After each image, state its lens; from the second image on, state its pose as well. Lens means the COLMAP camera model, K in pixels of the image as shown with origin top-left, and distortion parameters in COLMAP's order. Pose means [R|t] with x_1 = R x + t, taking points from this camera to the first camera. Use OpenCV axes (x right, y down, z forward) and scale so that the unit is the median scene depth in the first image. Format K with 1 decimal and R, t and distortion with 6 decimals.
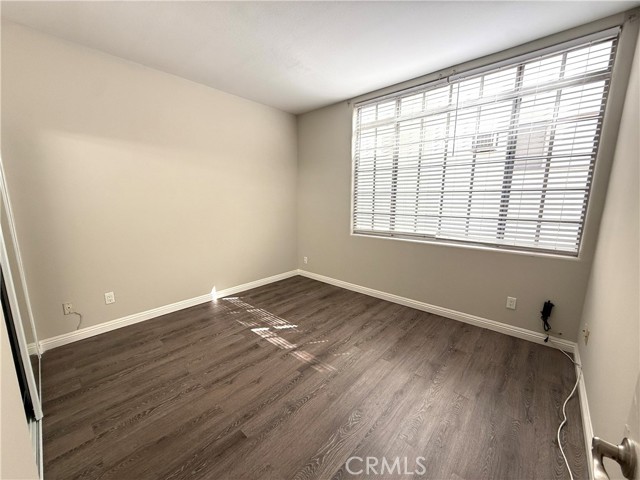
lens RADIAL K [[256.8, 0, 317.4], [0, 256.8, 241.1], [0, 0, 1]] dist [0.001232, 0.000040]
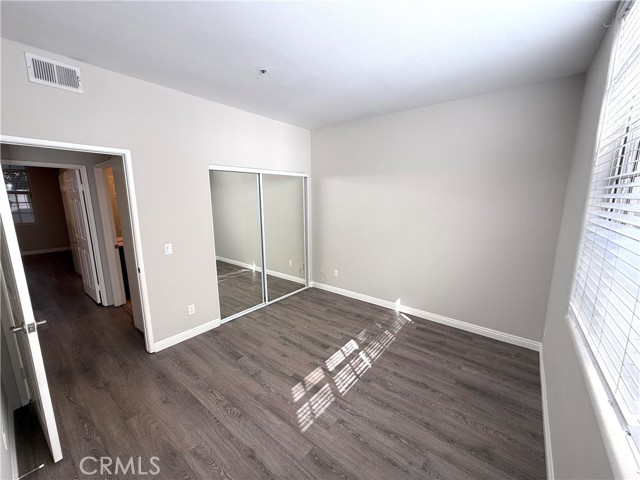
lens RADIAL K [[256.8, 0, 317.4], [0, 256.8, 241.1], [0, 0, 1]] dist [0.001232, 0.000040]
pose [[0.049575, 0.170409, -0.984125, 0.733382], [-0.162270, 0.973620, 0.160416, -0.212978], [0.985500, 0.151741, 0.075920, 0.705429]]
